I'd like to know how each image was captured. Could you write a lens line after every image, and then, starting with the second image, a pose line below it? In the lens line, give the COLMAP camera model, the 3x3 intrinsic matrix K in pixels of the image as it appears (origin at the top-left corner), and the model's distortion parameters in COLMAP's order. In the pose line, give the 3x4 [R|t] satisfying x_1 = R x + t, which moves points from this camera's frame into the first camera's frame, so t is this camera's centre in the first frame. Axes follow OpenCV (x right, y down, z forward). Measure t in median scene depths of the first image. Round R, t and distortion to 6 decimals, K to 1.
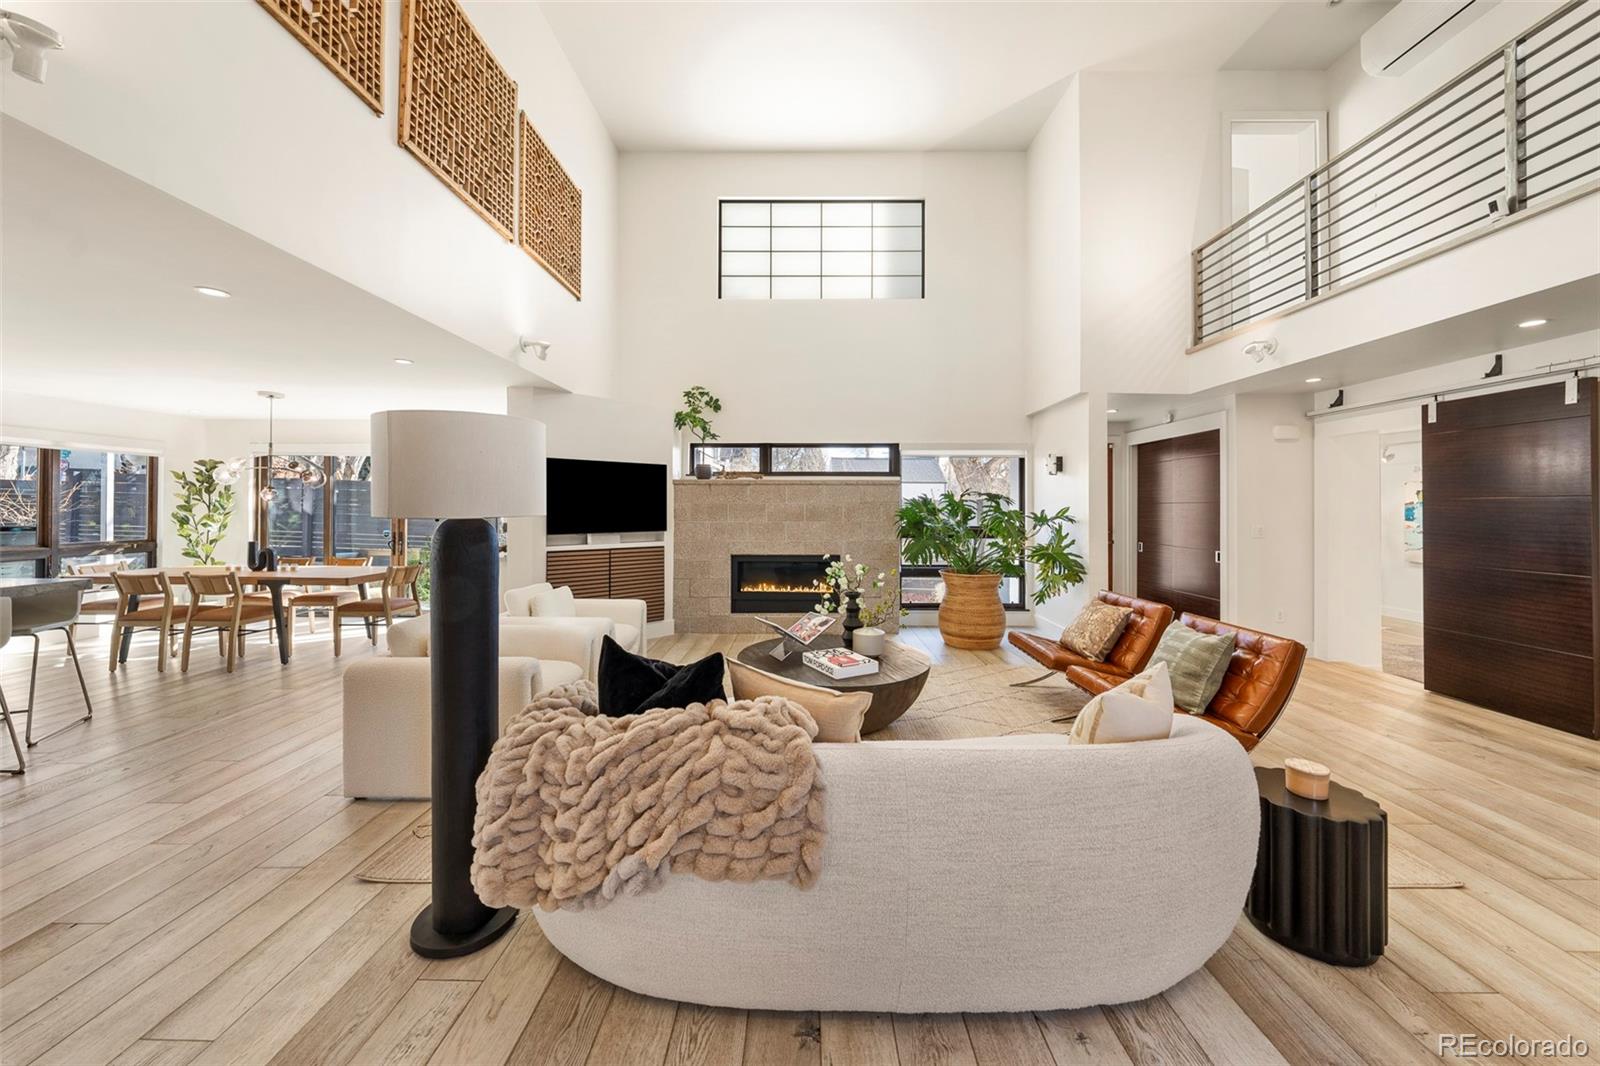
lens RADIAL K [[565.6, 0, 796.4], [0, 565.6, 507.9], [0, 0, 1]] dist [0.001142, 0.000153]
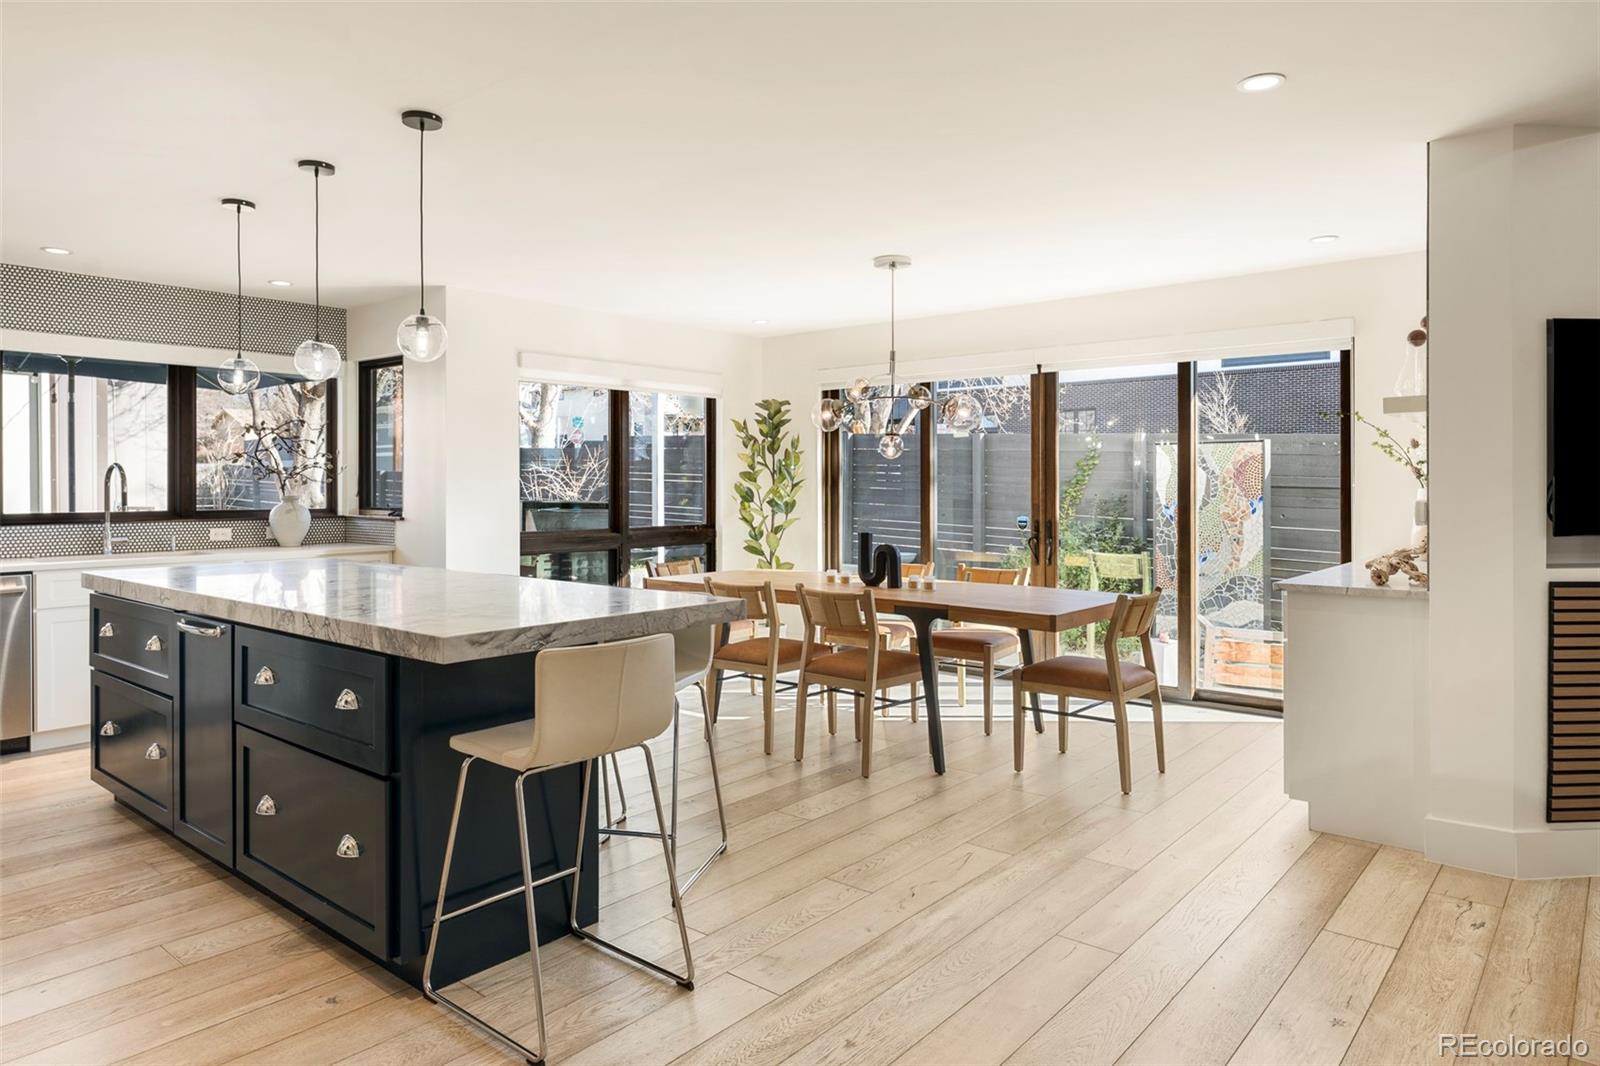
lens RADIAL K [[1002.0, 0, 805.4], [0, 1002.0, 485.5], [0, 0, 1]] dist [0.002604, 0.001061]
pose [[0.777001, -0.003480, -0.629490, -0.352718], [0.002828, 0.999994, -0.002037, 0.014134], [0.629493, -0.000198, 0.777006, 0.183074]]
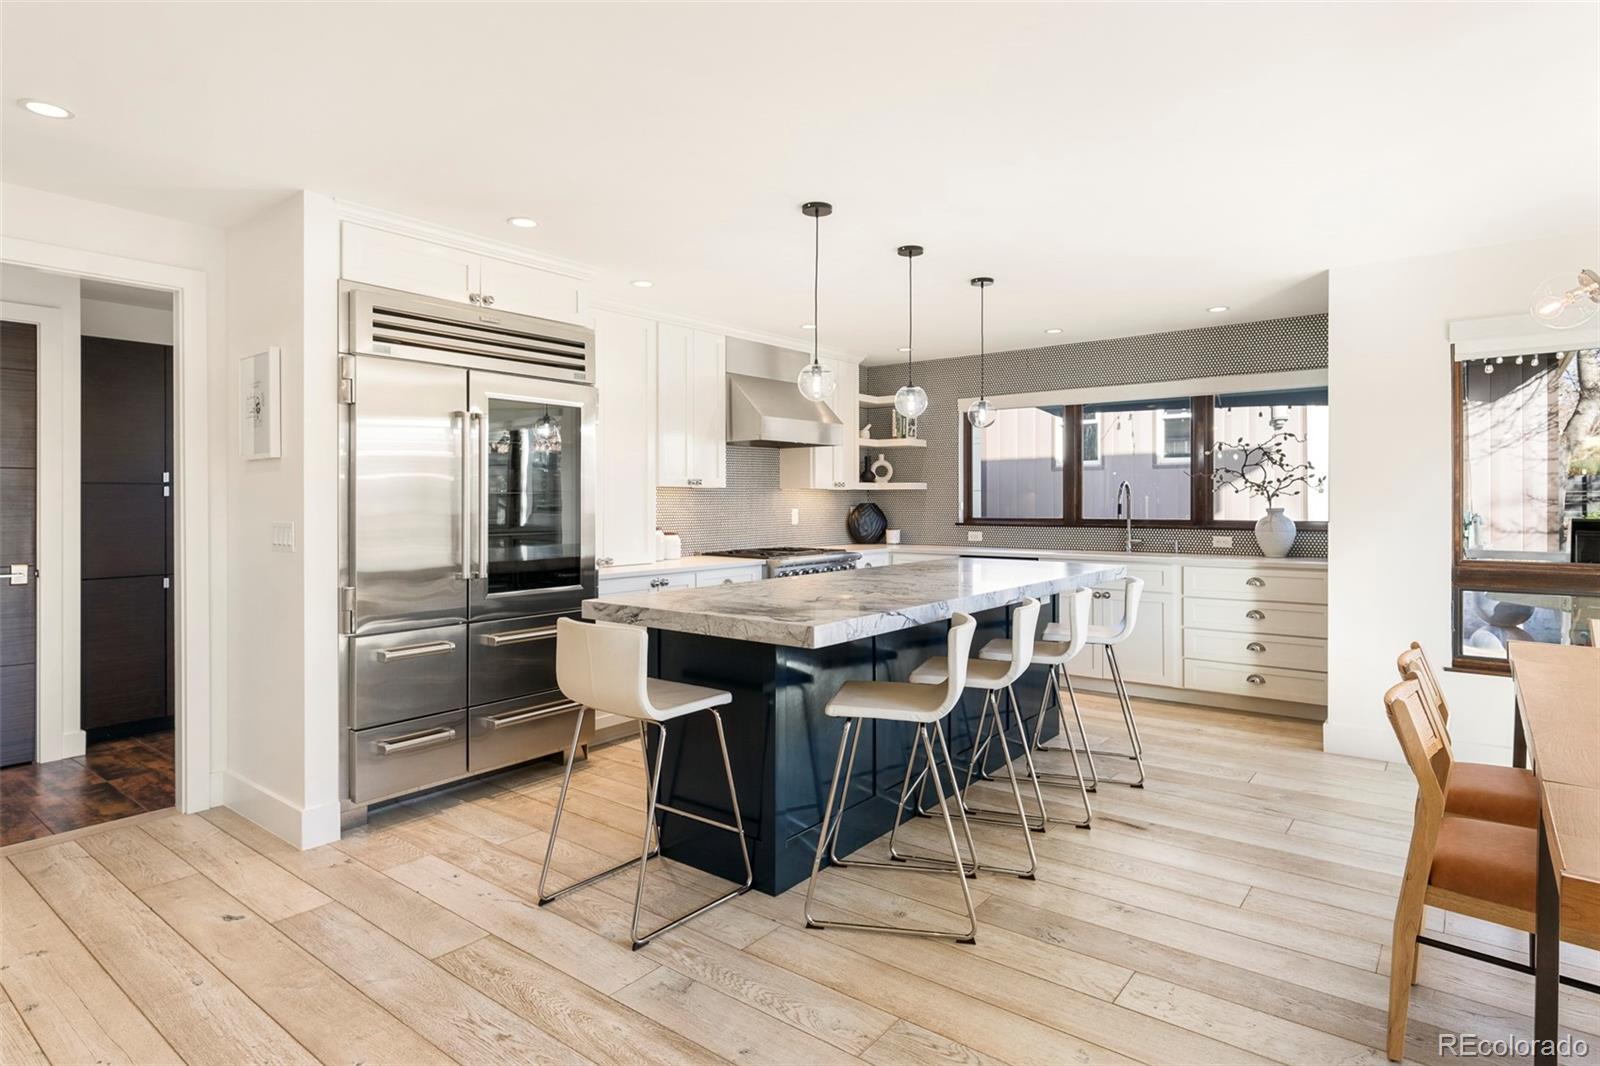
lens RADIAL K [[861.7, 0, 794.2], [0, 861.7, 499.1], [0, 0, 1]] dist [0.001005, -0.000819]
pose [[-0.607730, -0.001922, -0.794141, -0.379883], [0.000806, 0.999995, -0.003038, 0.013837], [0.794143, -0.002486, -0.607726, 0.806918]]
